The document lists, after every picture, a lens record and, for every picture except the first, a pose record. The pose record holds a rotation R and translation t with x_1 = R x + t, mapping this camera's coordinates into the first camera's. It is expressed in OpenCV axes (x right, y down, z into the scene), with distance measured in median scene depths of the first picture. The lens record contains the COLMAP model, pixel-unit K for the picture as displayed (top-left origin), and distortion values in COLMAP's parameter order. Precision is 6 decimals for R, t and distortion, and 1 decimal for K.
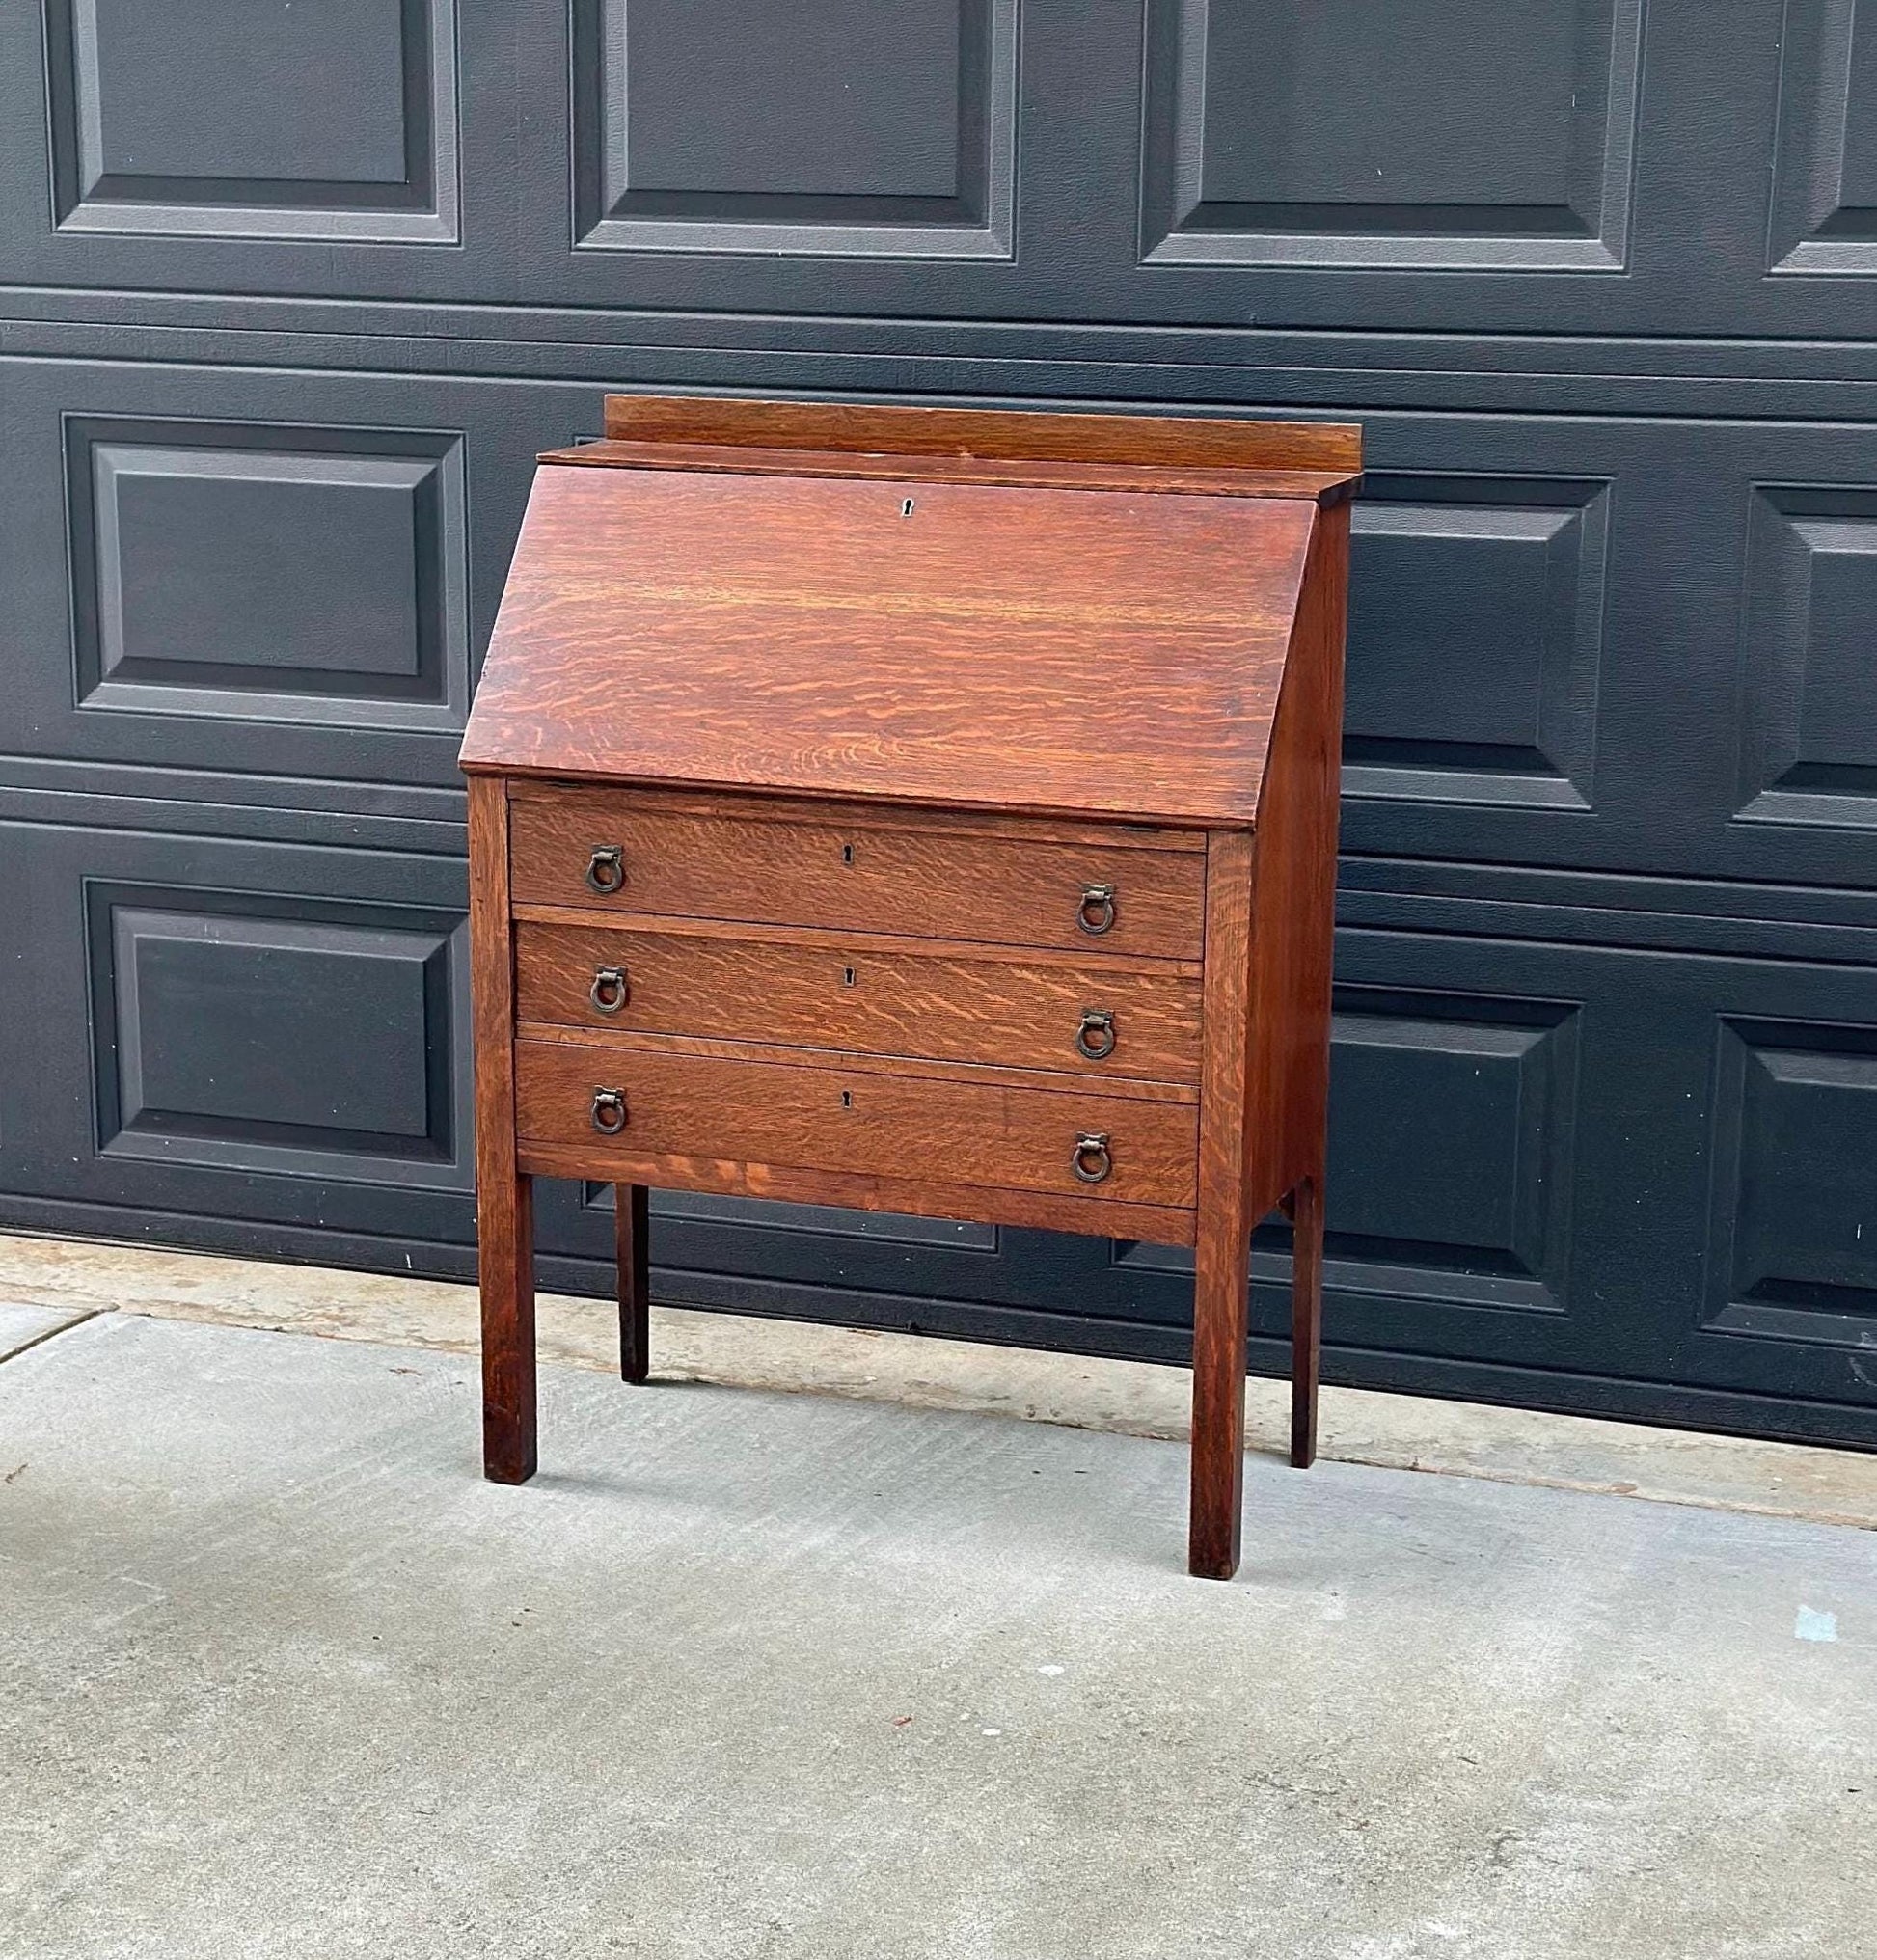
lens RADIAL K [[4030.9, 0, 945.0], [0, 4030.9, 1082.5], [0, 0, 1]] dist [0.133948, 0.168022]
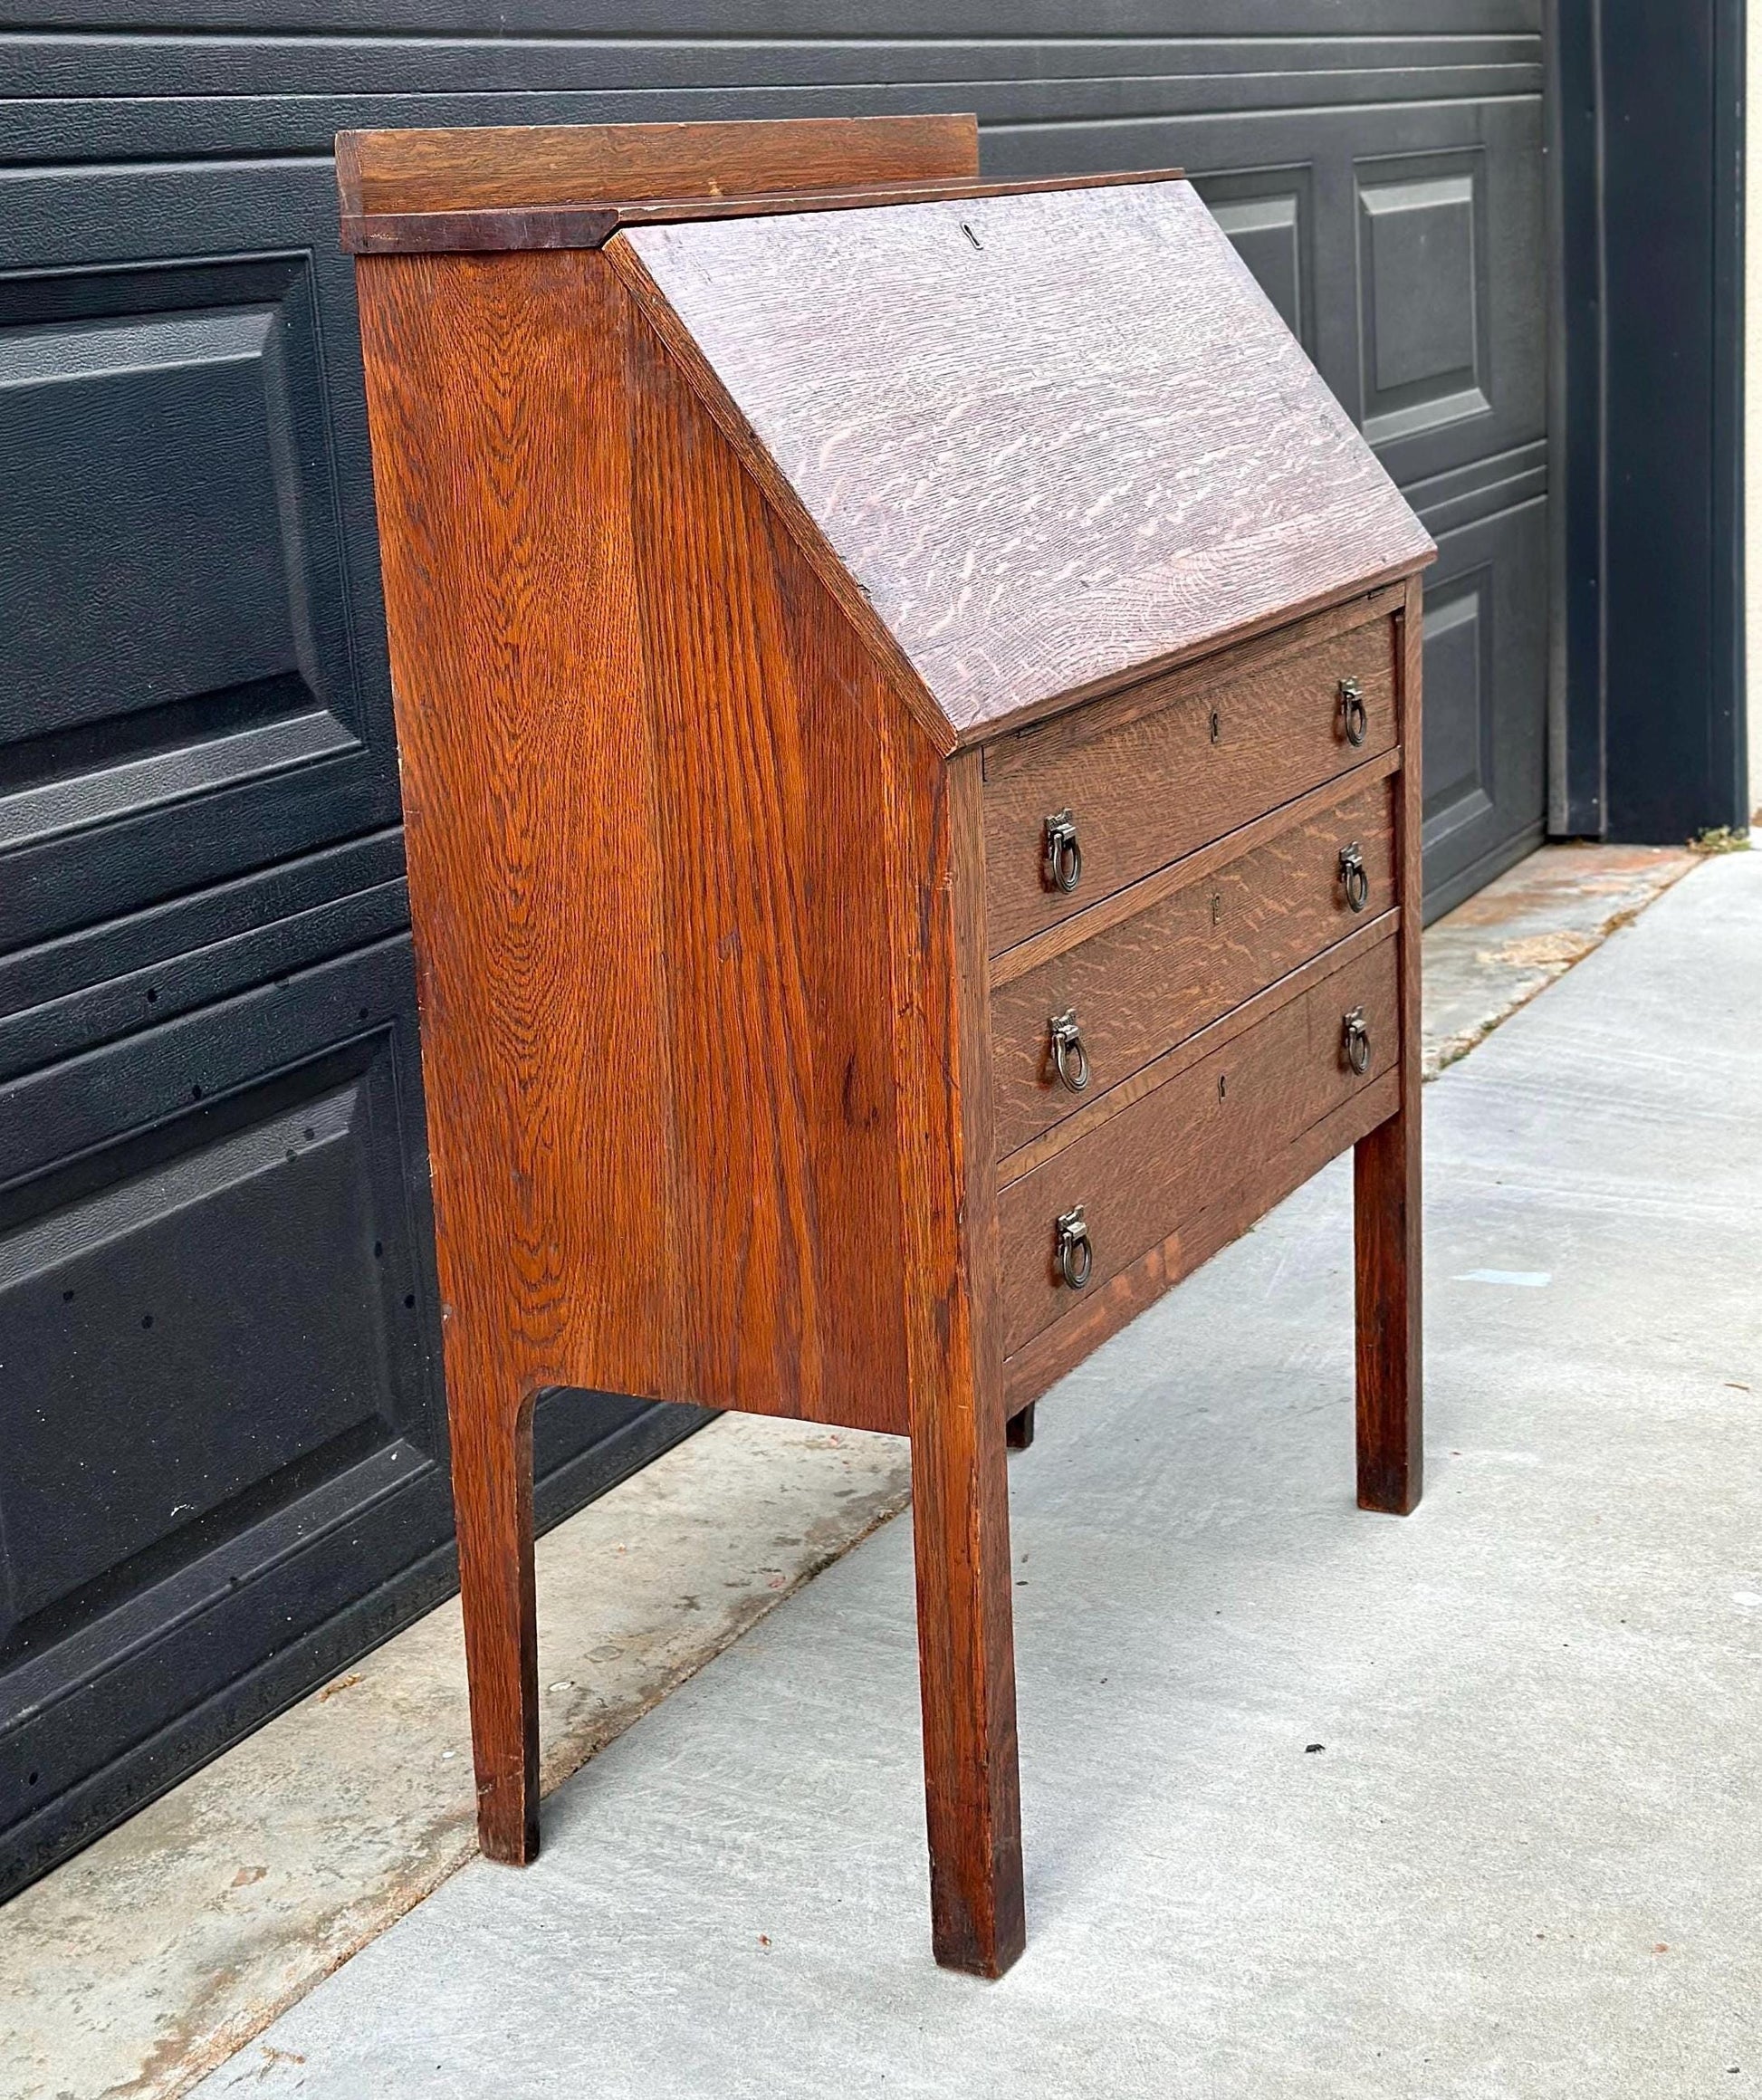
lens RADIAL K [[3410.4, 0, 858.9], [0, 3410.4, 989.6], [0, 0, 1]] dist [0.138719, -0.053110]
pose [[0.141591, -0.253111, 0.957020, -0.577209], [0.290478, 0.934825, 0.204265, -0.146122], [-0.946348, 0.249071, 0.205887, 0.926482]]
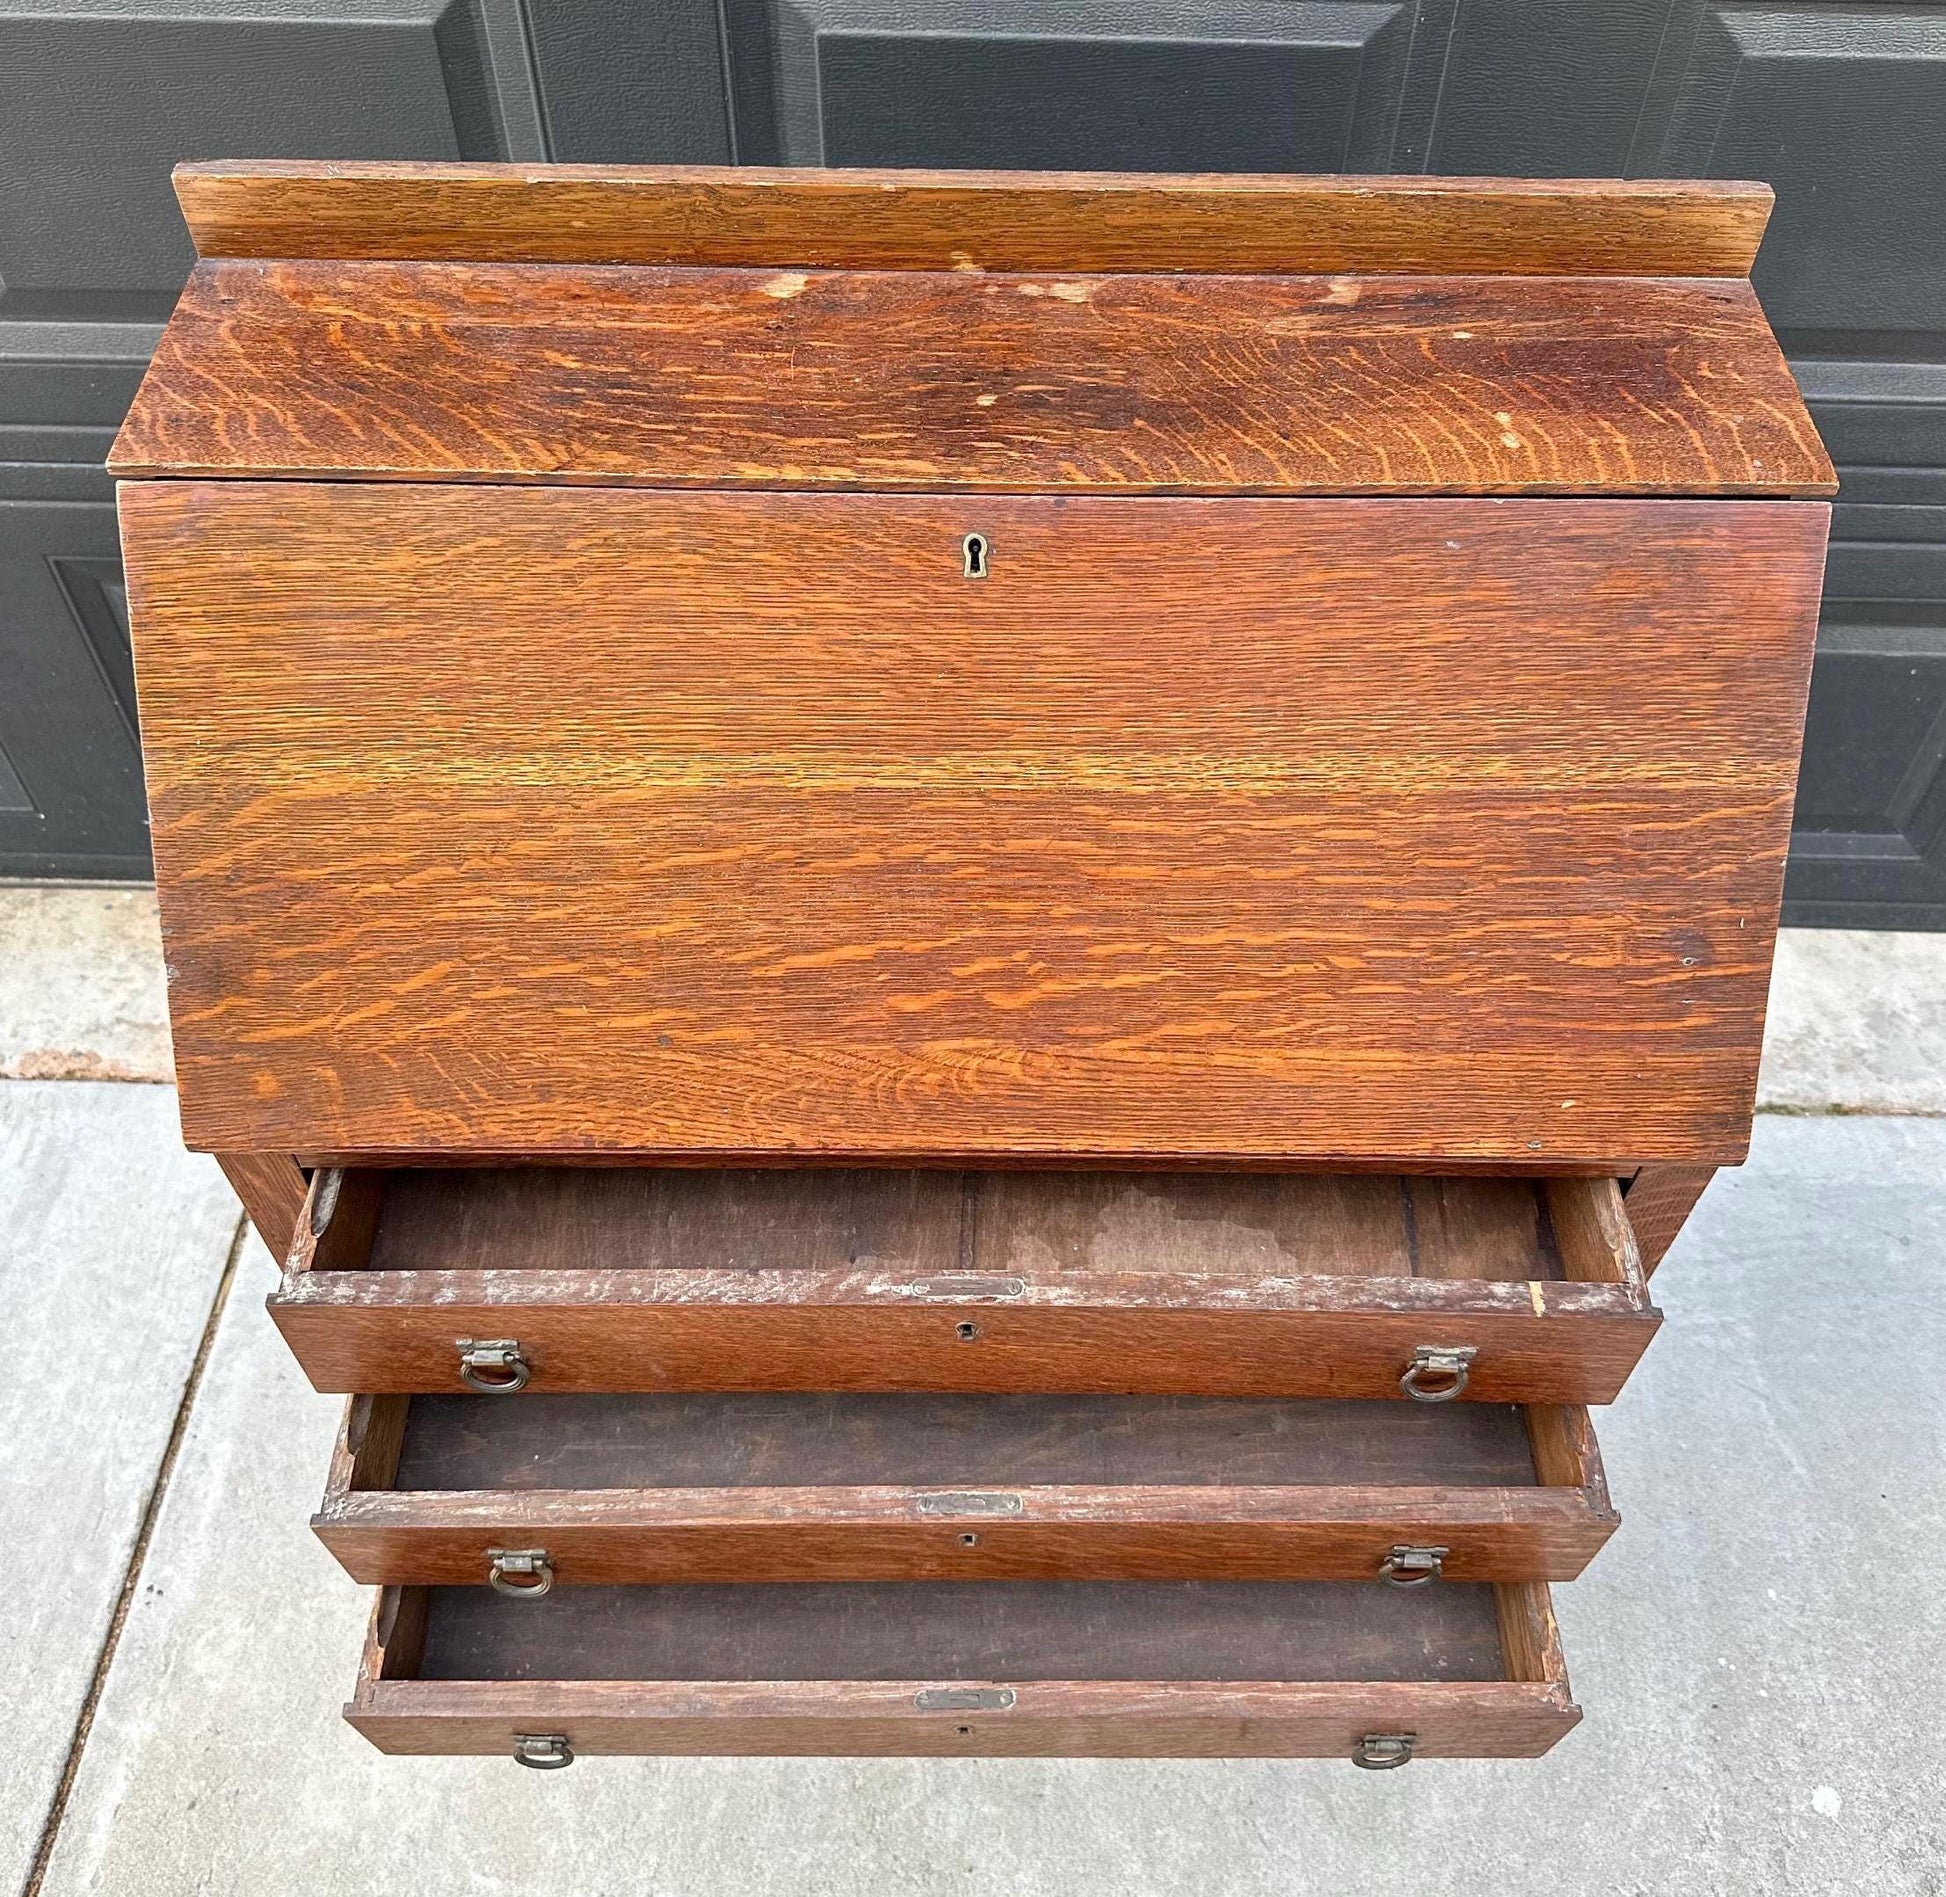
lens RADIAL K [[1865.7, 0, 989.1], [0, 1865.7, 928.0], [0, 0, 1]] dist [0.200664, -0.455653]
pose [[0.943036, -0.256933, 0.211350, -0.067008], [0.076692, 0.786051, 0.613385, -0.245171], [-0.323731, -0.562235, 0.760979, 0.795012]]
